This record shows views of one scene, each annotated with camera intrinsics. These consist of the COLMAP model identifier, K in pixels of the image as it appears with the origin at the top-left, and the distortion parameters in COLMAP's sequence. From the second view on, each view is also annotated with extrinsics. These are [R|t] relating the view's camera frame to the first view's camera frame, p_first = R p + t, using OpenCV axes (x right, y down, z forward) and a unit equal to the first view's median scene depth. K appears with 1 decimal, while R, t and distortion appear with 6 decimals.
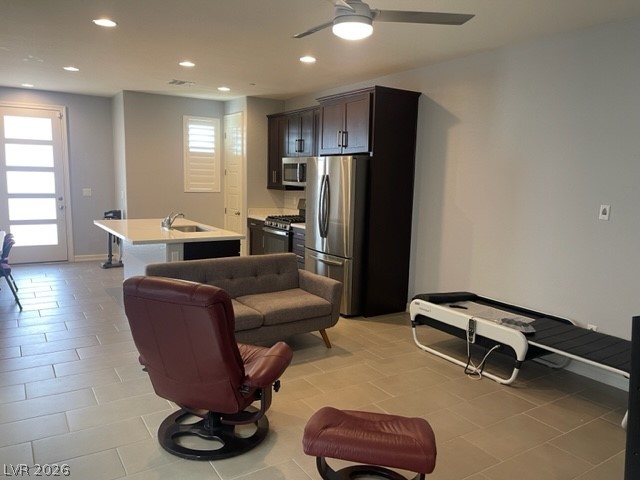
lens RADIAL K [[486.5, 0, 321.8], [0, 486.5, 243.1], [0, 0, 1]] dist [0.042944, -0.042061]
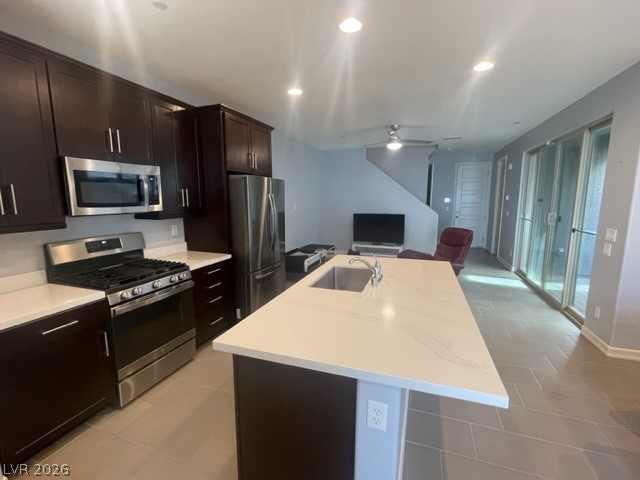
lens RADIAL K [[294.2, 0, 316.3], [0, 294.2, 240.0], [0, 0, 1]] dist [-0.004081, 0.000814]
pose [[-0.602396, -0.139779, 0.785863, -0.413350], [0.095841, 0.964758, 0.245065, -0.135740], [-0.792423, 0.222944, -0.567770, 0.924222]]
